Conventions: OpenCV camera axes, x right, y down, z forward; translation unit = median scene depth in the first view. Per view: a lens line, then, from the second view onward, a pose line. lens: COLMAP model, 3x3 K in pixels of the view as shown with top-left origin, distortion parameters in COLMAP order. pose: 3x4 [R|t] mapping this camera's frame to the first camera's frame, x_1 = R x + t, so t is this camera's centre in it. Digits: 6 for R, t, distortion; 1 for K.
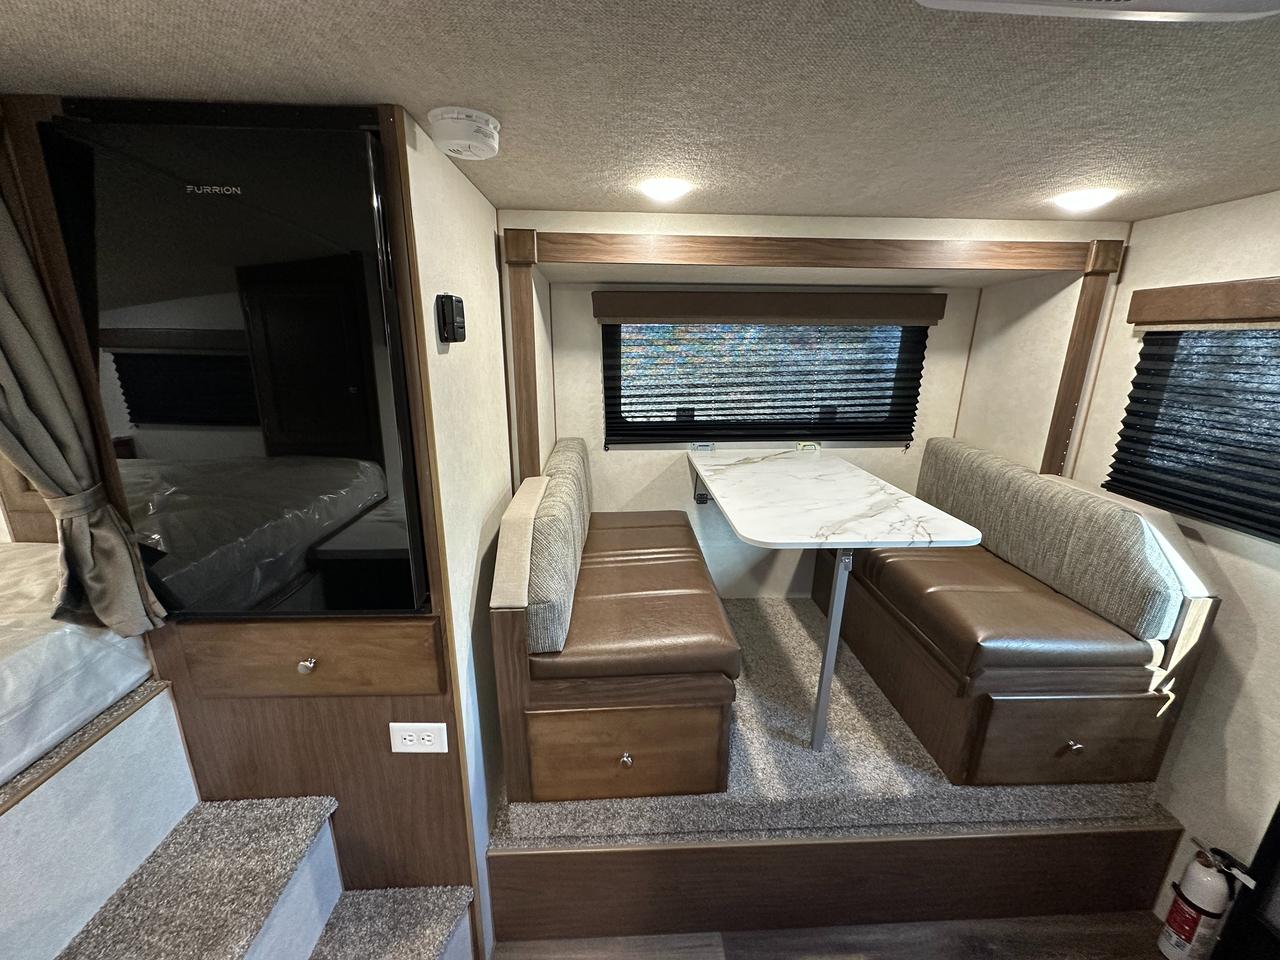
lens RADIAL K [[511.8, 0, 634.4], [0, 511.8, 480.8], [0, 0, 1]] dist [-0.003880, -0.000264]
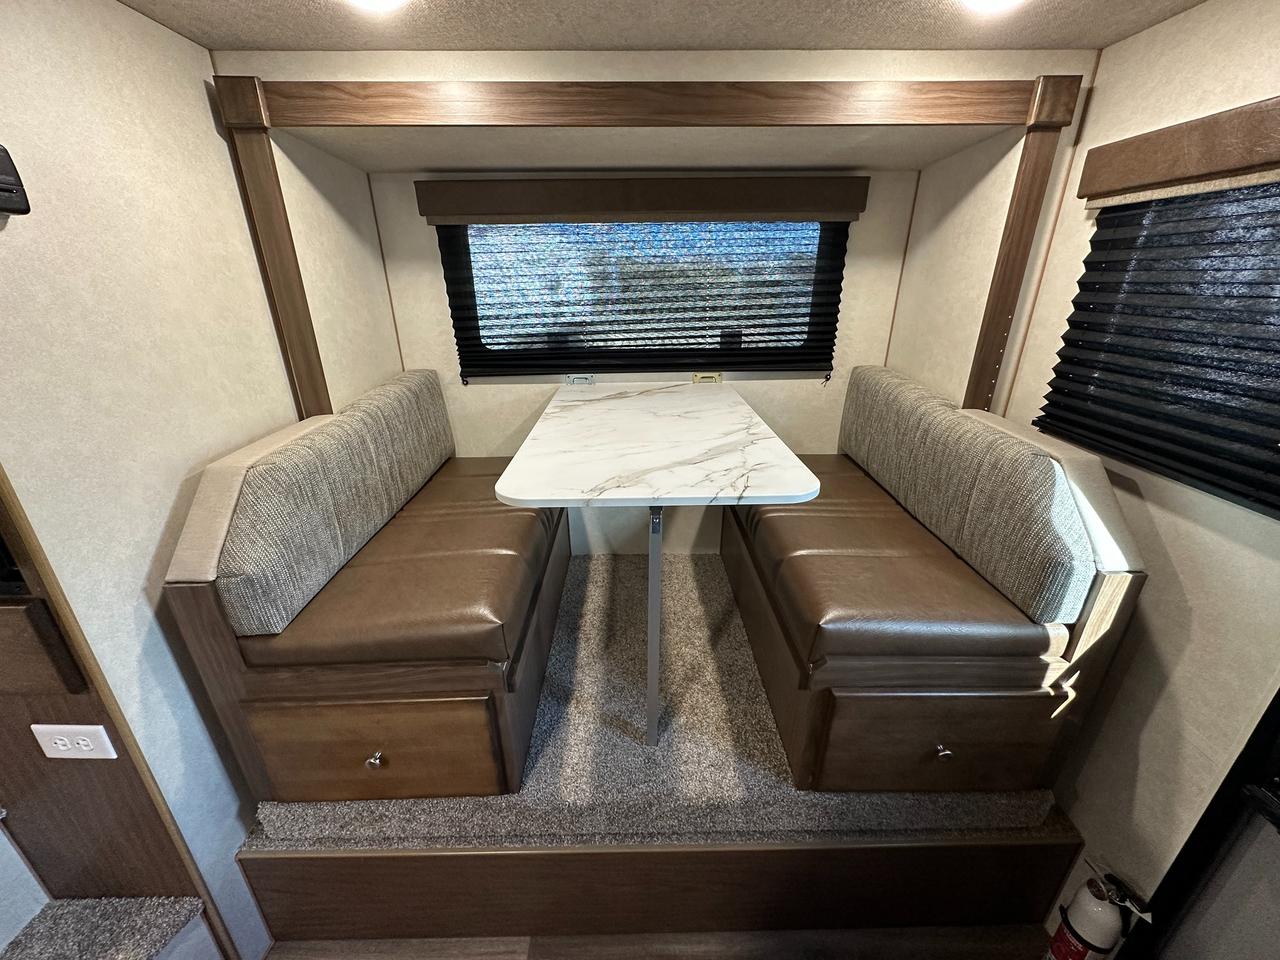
lens RADIAL K [[511.8, 0, 633.9], [0, 511.8, 481.1], [0, 0, 1]] dist [-0.003880, -0.000264]
pose [[0.999469, -0.000889, -0.032581, 0.382583], [0.004490, 0.993854, 0.110611, 0.010901], [0.032282, -0.110698, 0.993330, 0.225715]]
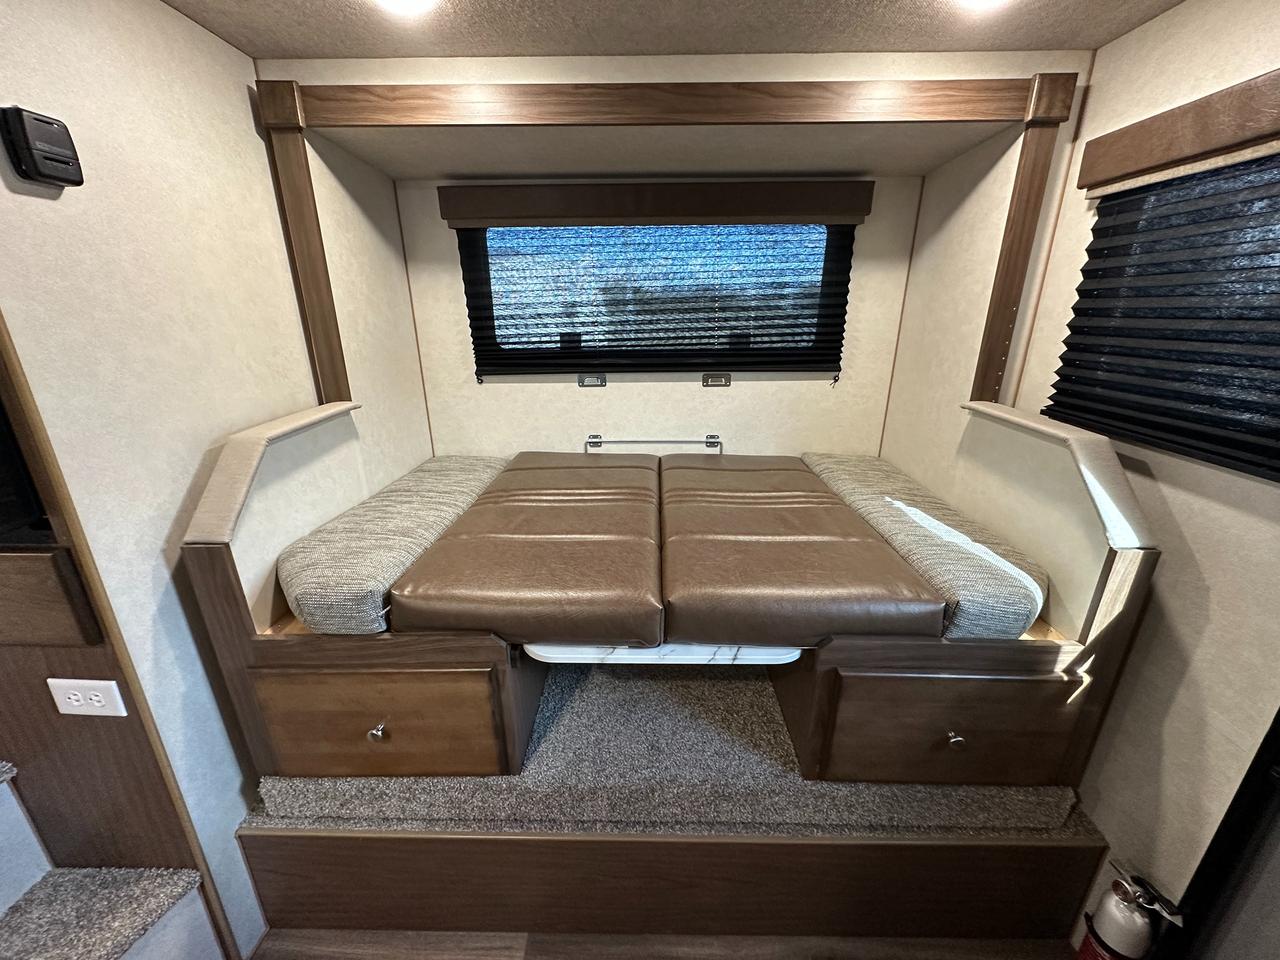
lens RADIAL K [[511.8, 0, 633.8], [0, 511.8, 480.6], [0, 0, 1]] dist [-0.003880, -0.000264]
pose [[0.998159, 0.009125, -0.059960, 0.395334], [-0.005768, 0.998419, 0.055913, 0.085105], [0.060376, -0.055464, 0.996634, 0.208844]]
